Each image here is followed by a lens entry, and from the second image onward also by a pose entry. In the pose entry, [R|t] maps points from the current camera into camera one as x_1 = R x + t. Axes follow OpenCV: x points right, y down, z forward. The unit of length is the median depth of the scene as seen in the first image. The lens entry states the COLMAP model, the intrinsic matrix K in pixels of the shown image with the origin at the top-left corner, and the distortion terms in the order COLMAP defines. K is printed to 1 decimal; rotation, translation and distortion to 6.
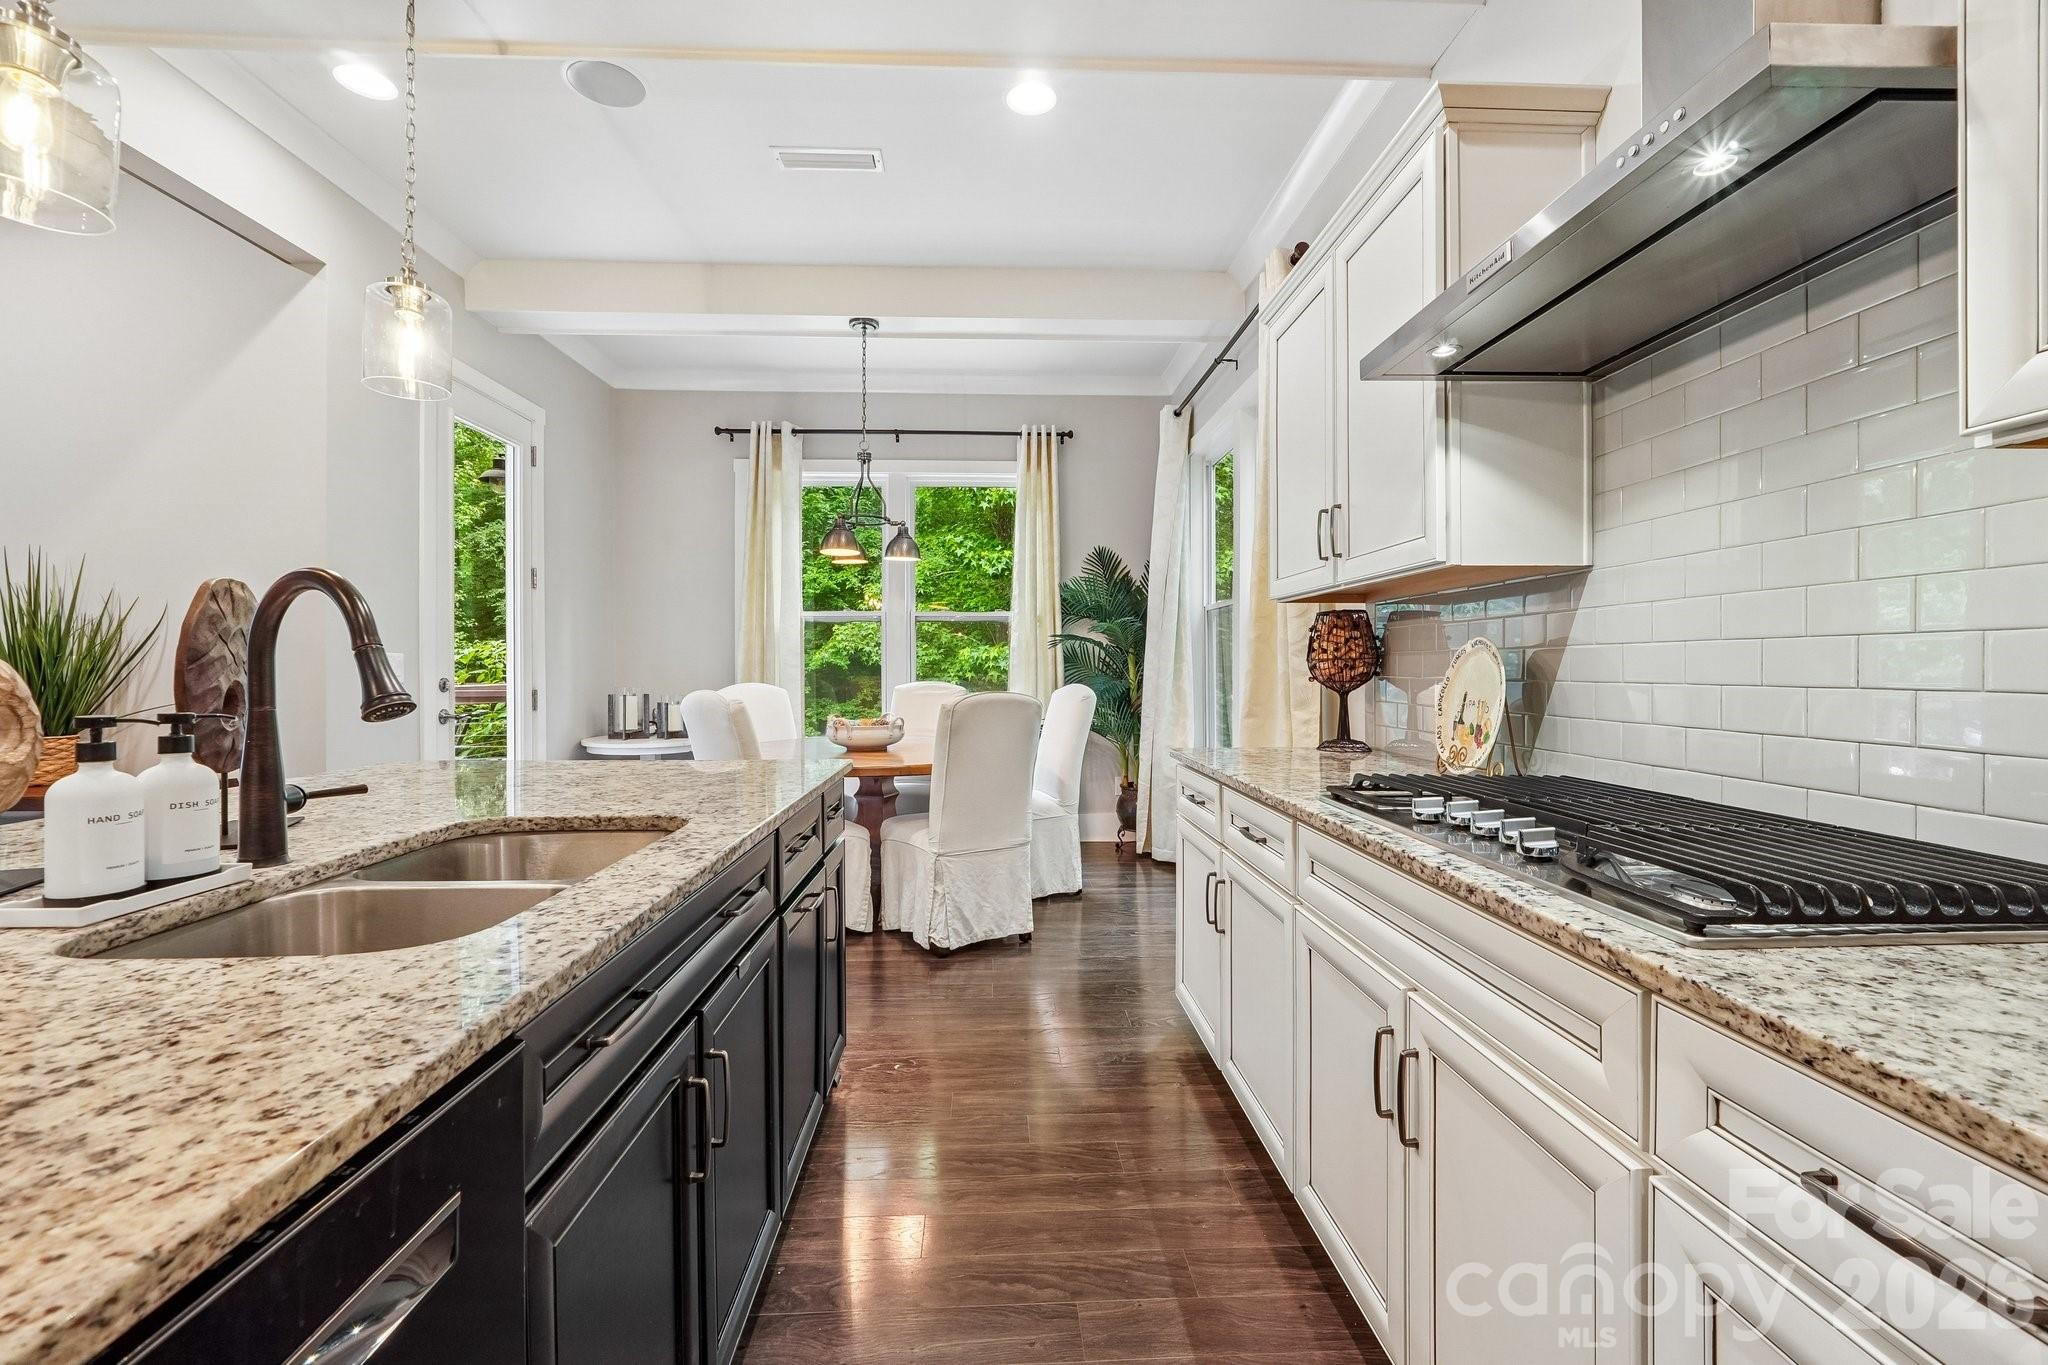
lens RADIAL K [[862.2, 0, 1011.5], [0, 862.2, 667.7], [0, 0, 1]] dist [-0.015775, 0.005932]
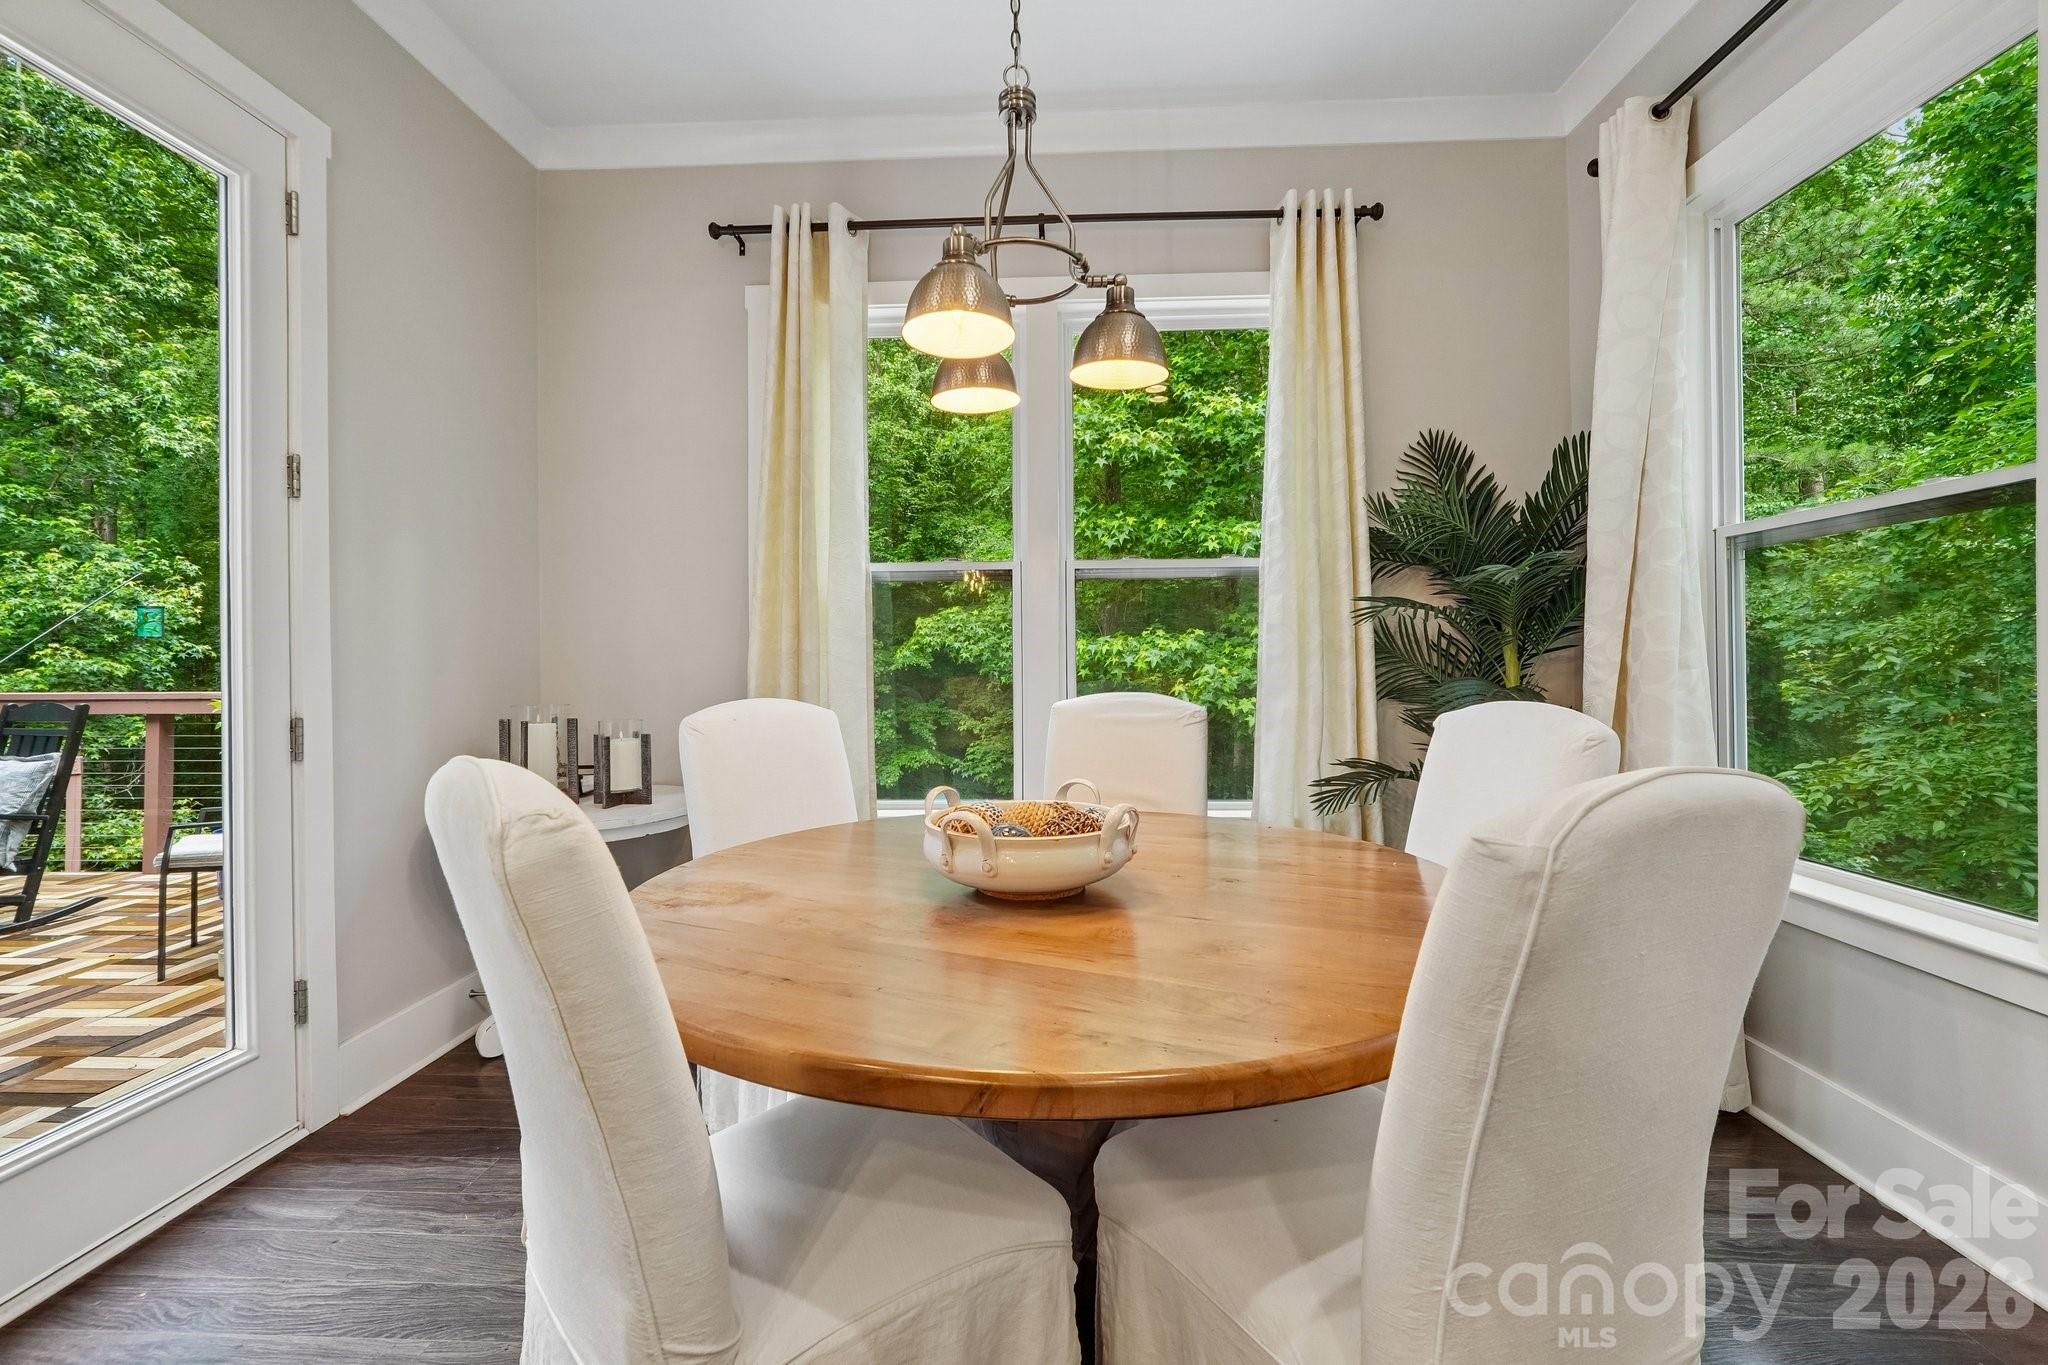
lens RADIAL K [[862.2, 0, 1024.9], [0, 862.2, 666.1], [0, 0, 1]] dist [-0.015775, 0.005932]
pose [[0.997133, -0.005186, -0.075491, -0.106272], [0.005395, 0.999982, 0.002559, -0.000878], [0.075476, -0.002959, 0.997143, 0.473557]]
